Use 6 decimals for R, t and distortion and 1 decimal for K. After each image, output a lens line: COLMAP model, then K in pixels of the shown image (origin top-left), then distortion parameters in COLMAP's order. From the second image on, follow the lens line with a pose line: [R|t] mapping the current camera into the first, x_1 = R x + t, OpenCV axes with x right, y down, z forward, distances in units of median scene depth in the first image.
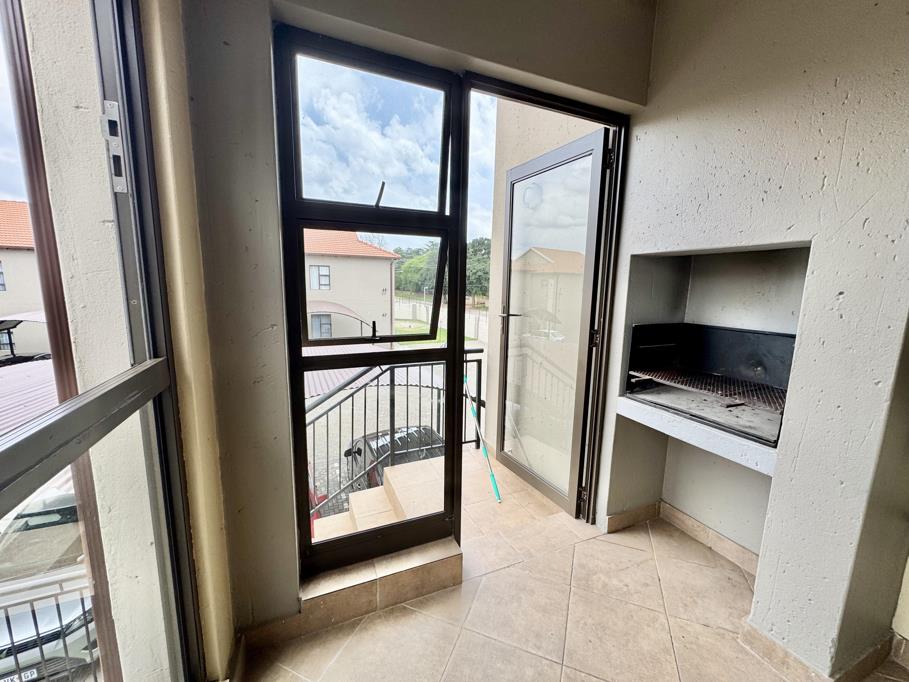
lens RADIAL K [[363.8, 0, 454.5], [0, 363.8, 341.0], [0, 0, 1]] dist [0.000017, -0.000050]
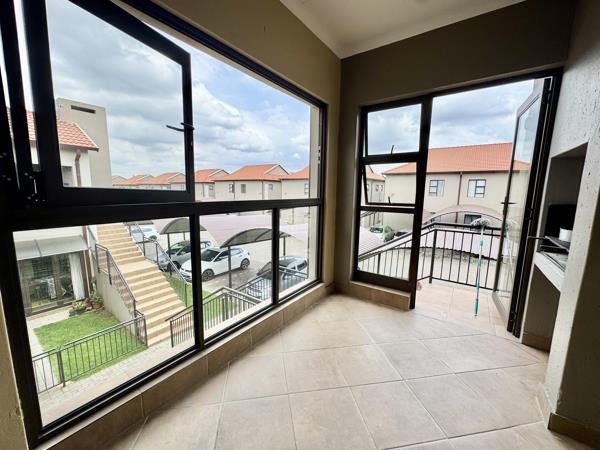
lens RADIAL K [[240.1, 0, 300.0], [0, 240.1, 225.0], [0, 0, 1]] dist [0.000017, -0.000050]
pose [[0.504874, 0.113542, -0.855693, 0.990375], [-0.139653, 0.988996, 0.048832, 0.160422], [0.851821, 0.094846, 0.515175, -0.448542]]
